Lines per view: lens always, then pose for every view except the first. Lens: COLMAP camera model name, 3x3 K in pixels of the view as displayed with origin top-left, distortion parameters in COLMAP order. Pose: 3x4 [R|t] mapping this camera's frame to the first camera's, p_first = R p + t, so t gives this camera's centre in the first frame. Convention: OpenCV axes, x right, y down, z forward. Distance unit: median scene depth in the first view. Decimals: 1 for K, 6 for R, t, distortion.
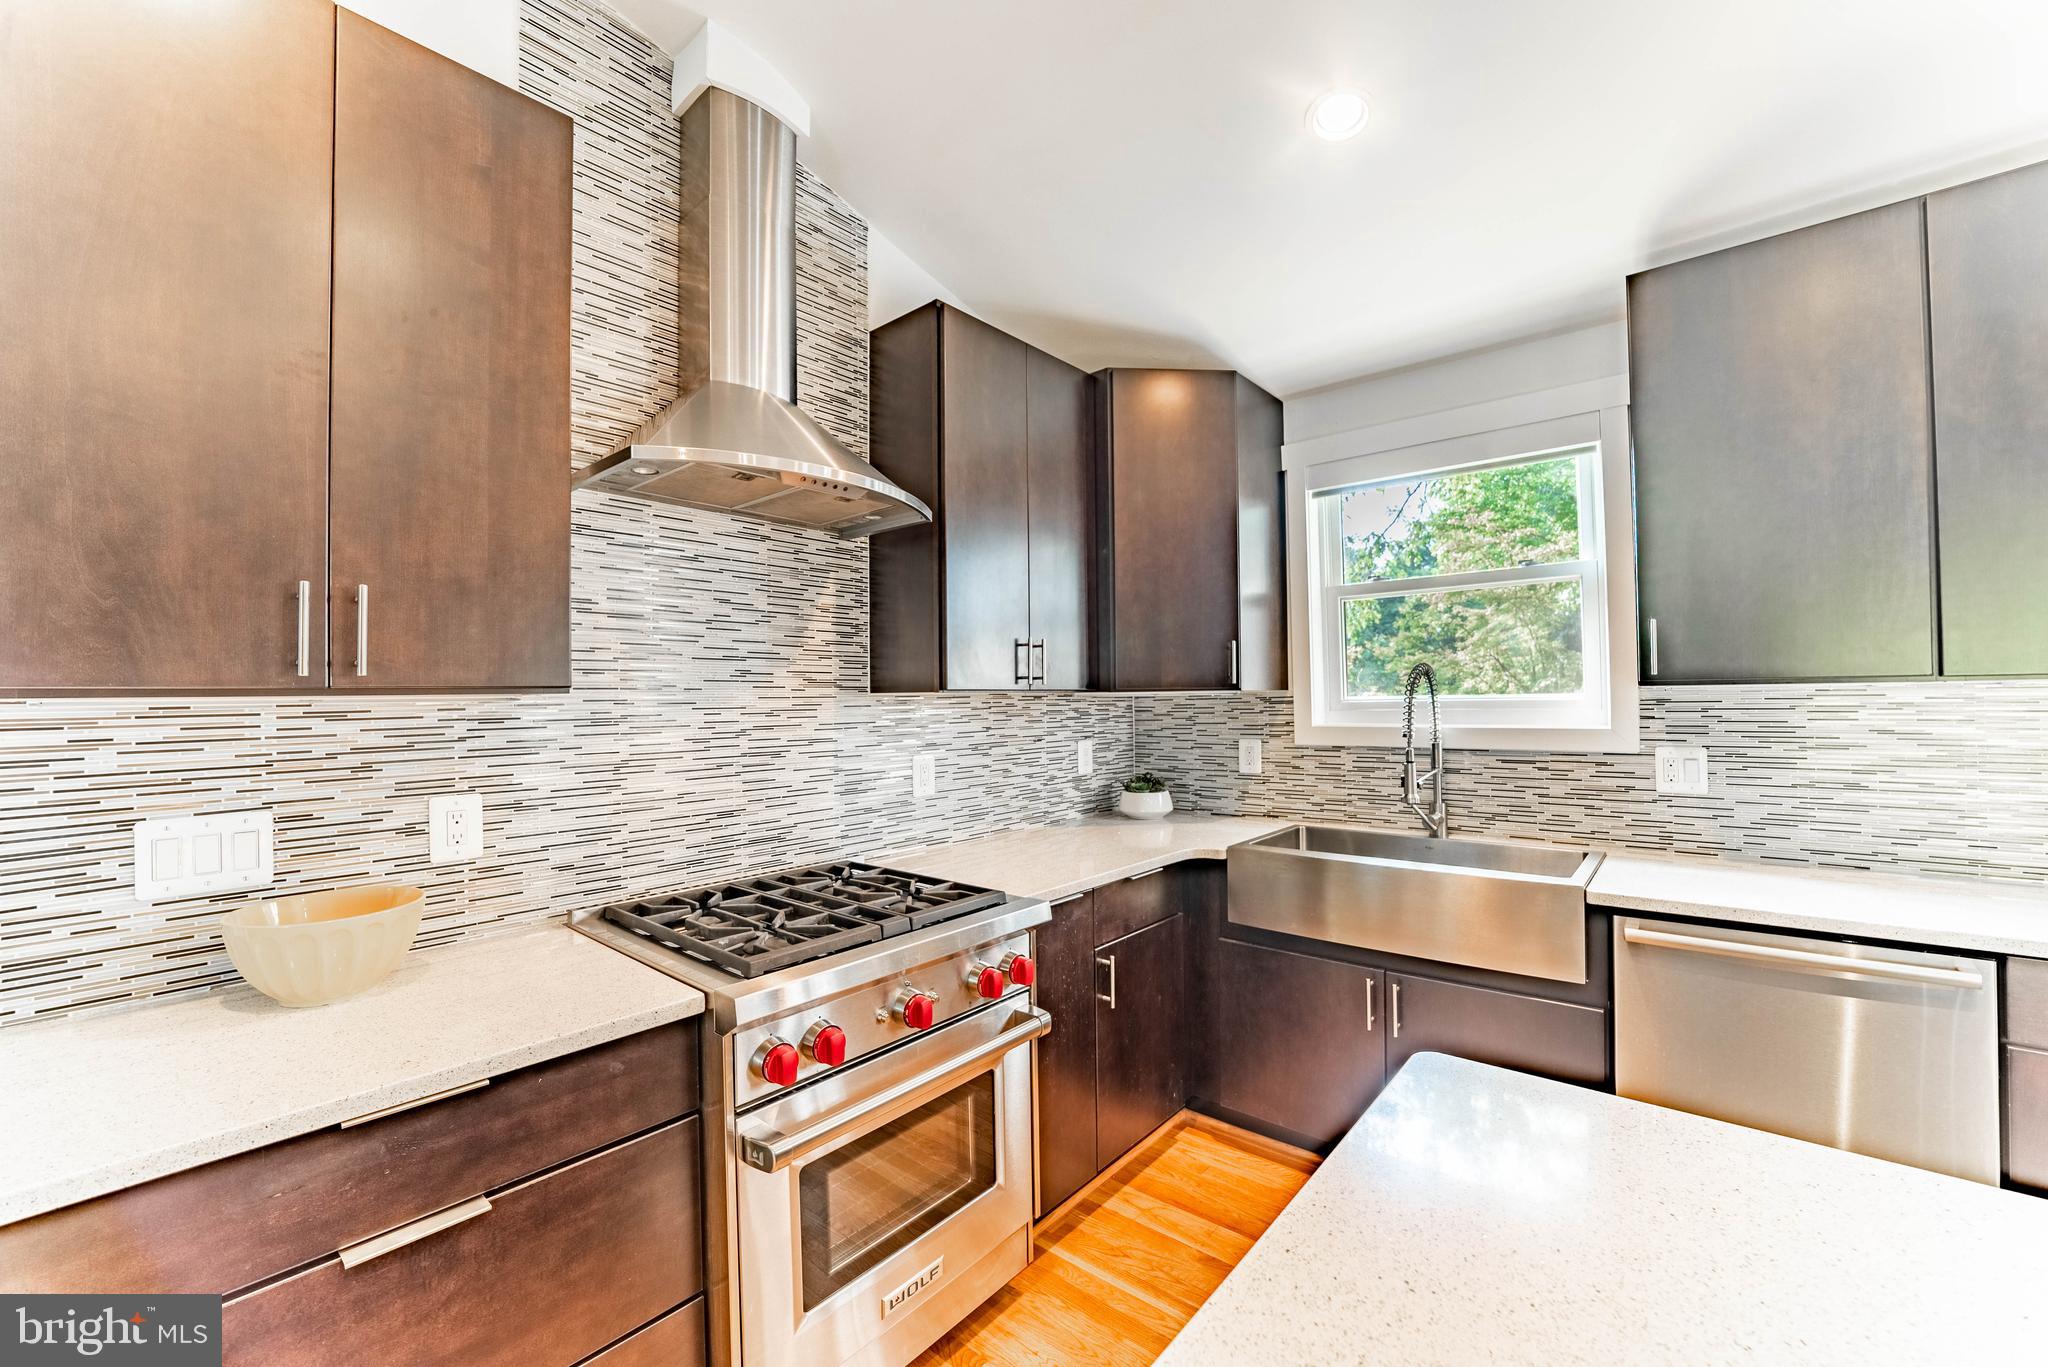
lens RADIAL K [[804.9, 0, 1033.3], [0, 804.9, 688.2], [0, 0, 1]] dist [-0.042857, 0.011663]
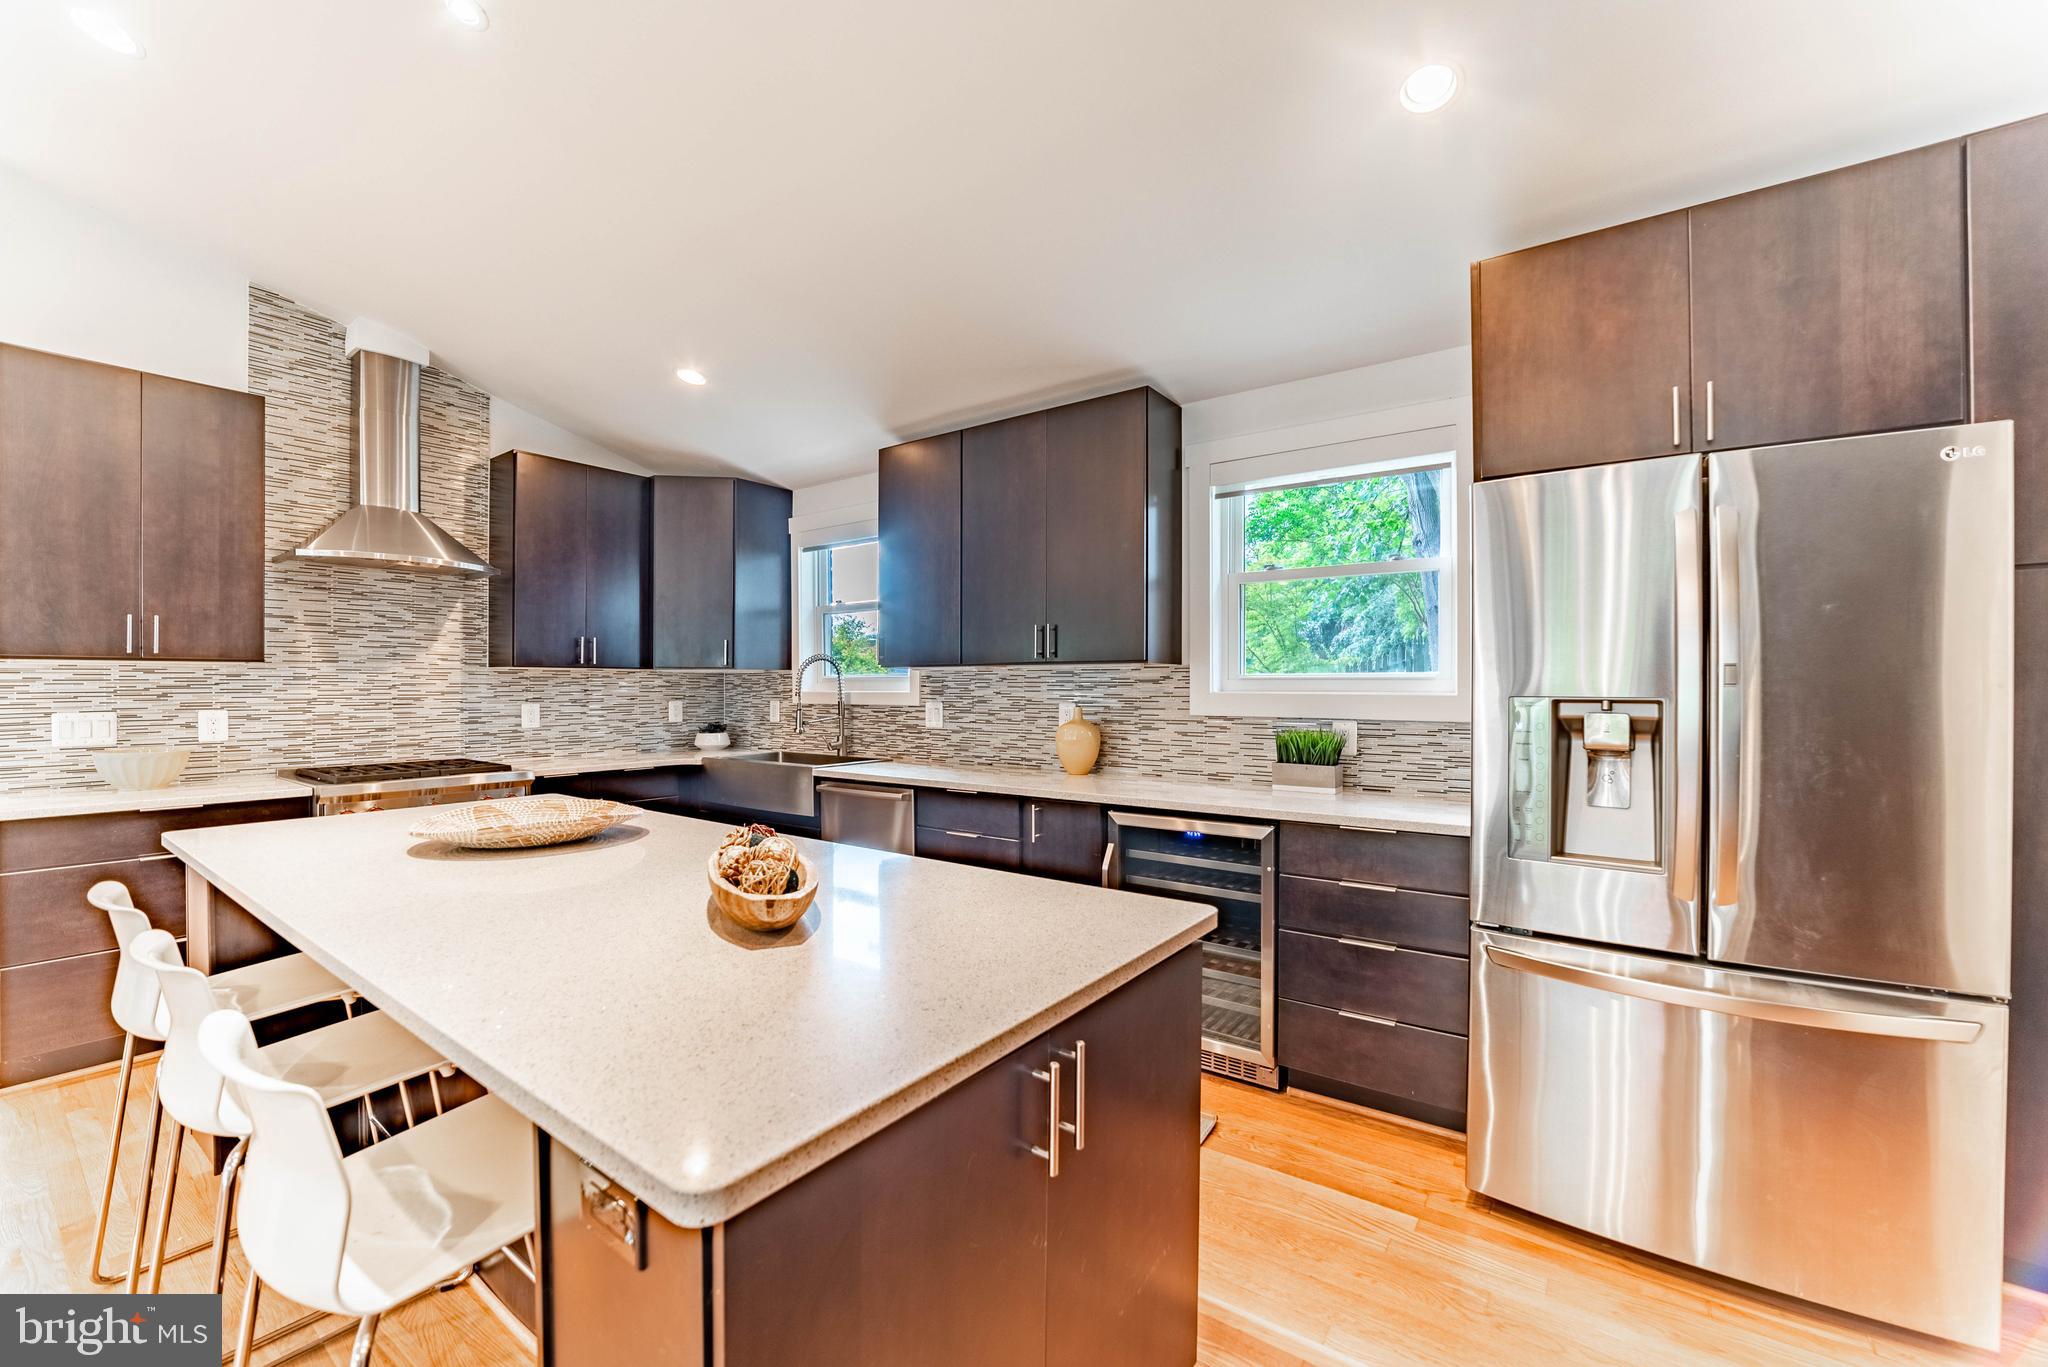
lens RADIAL K [[812.5, 0, 1036.0], [0, 812.5, 688.6], [0, 0, 1]] dist [-0.037104, 0.009287]
pose [[0.996435, 0.012156, 0.083484, 0.893914], [-0.013395, 0.999808, 0.014301, 0.012635], [-0.083294, -0.015368, 0.996406, -0.893335]]
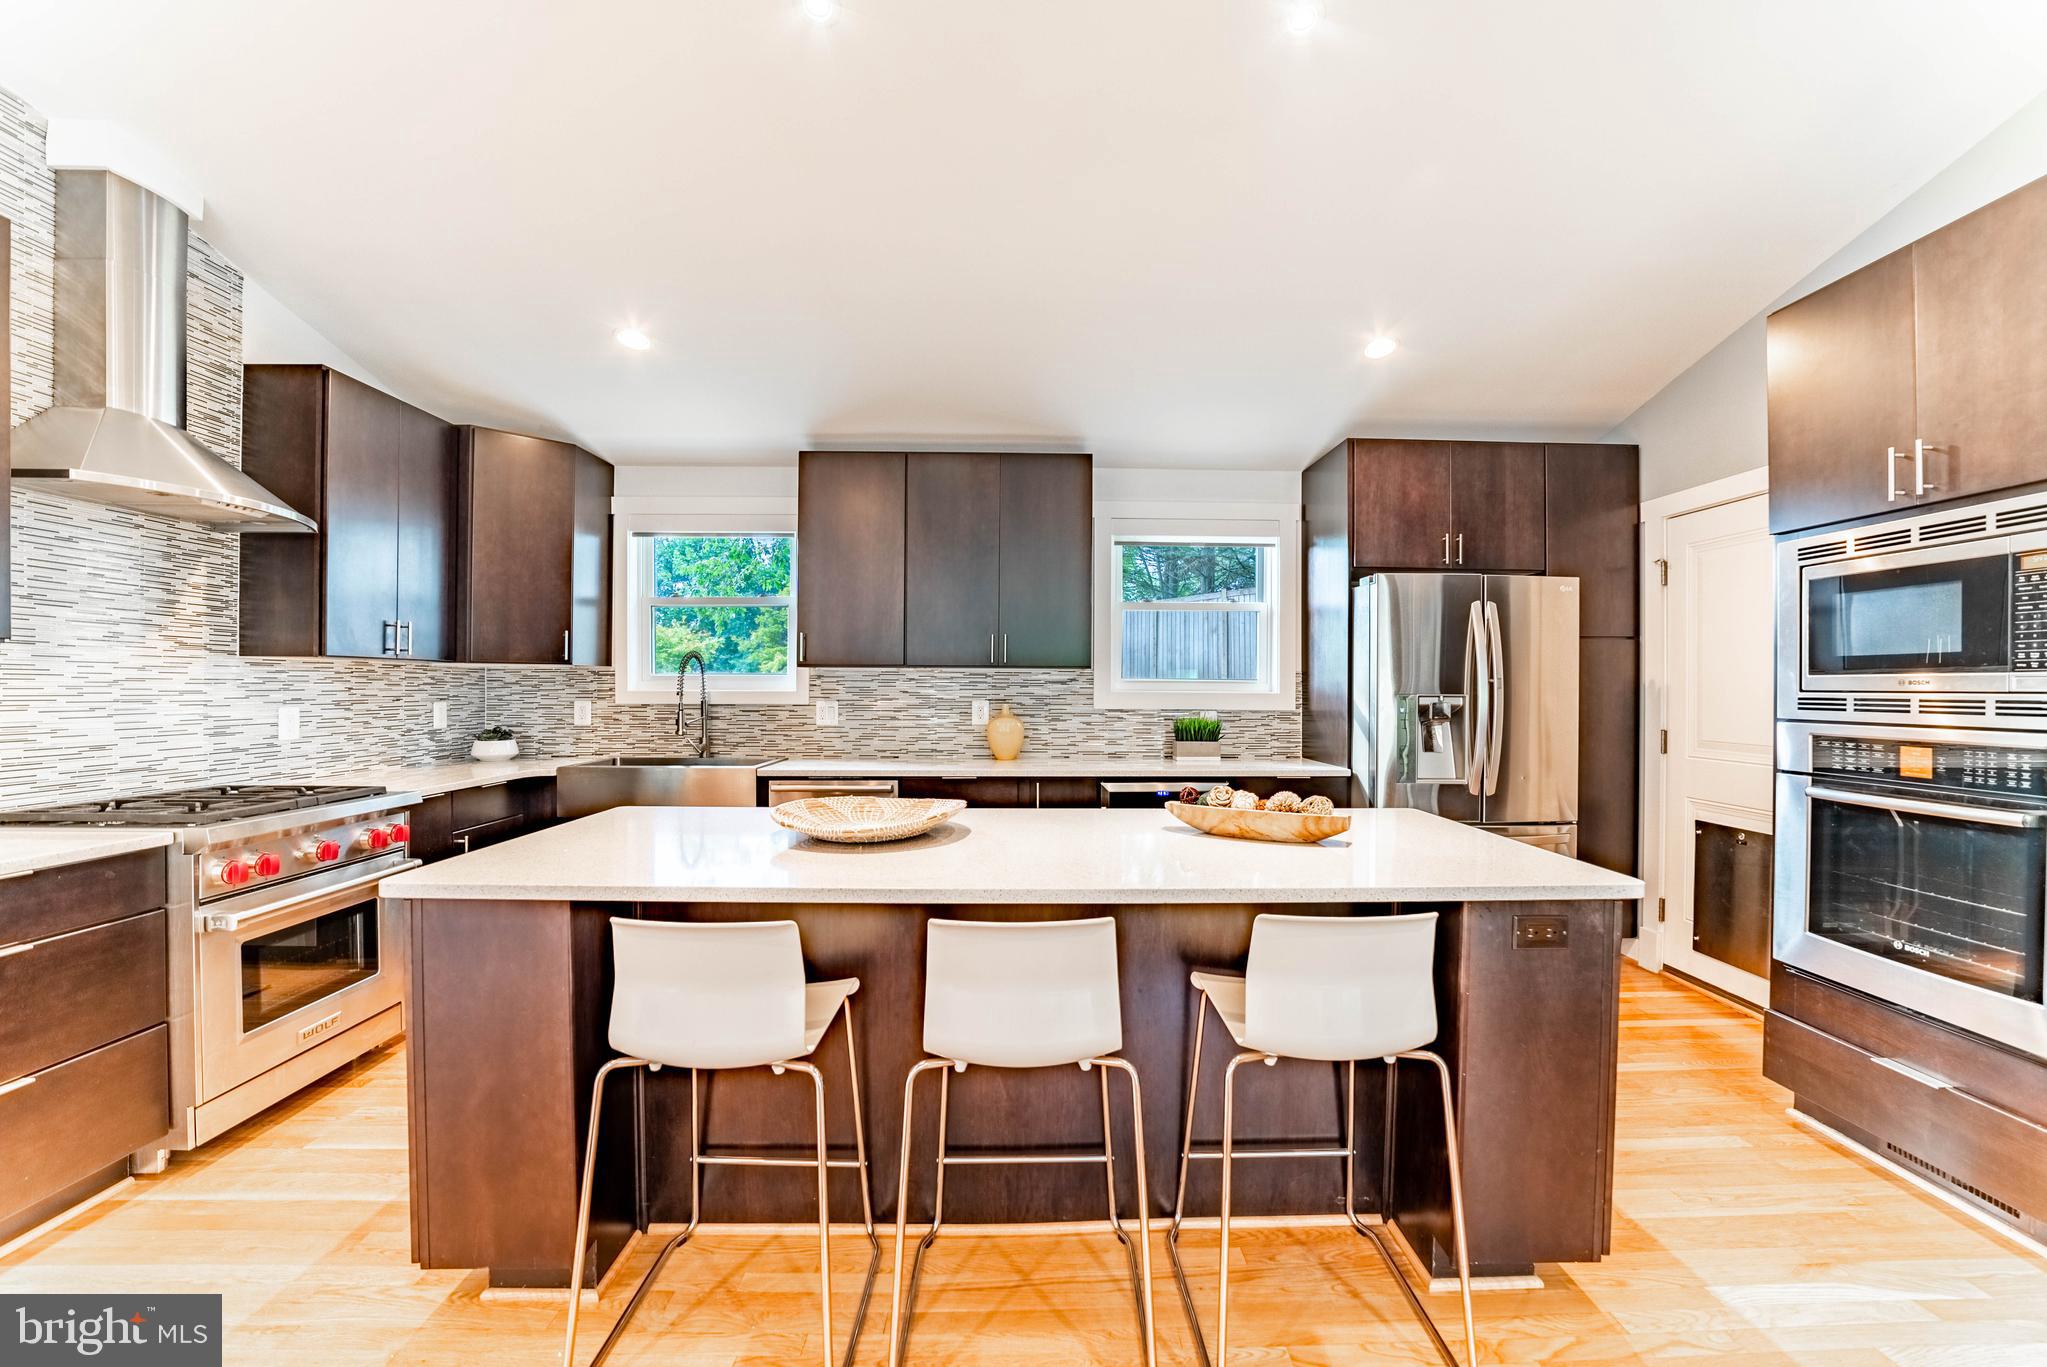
lens RADIAL K [[812.1, 0, 1035.5], [0, 812.1, 688.6], [0, 0, 1]] dist [-0.037104, 0.009287]
pose [[0.748013, 0.013860, 0.663540, -0.095337], [-0.022059, 0.999749, 0.003984, 0.026000], [-0.663318, -0.017617, 0.748131, -0.784958]]
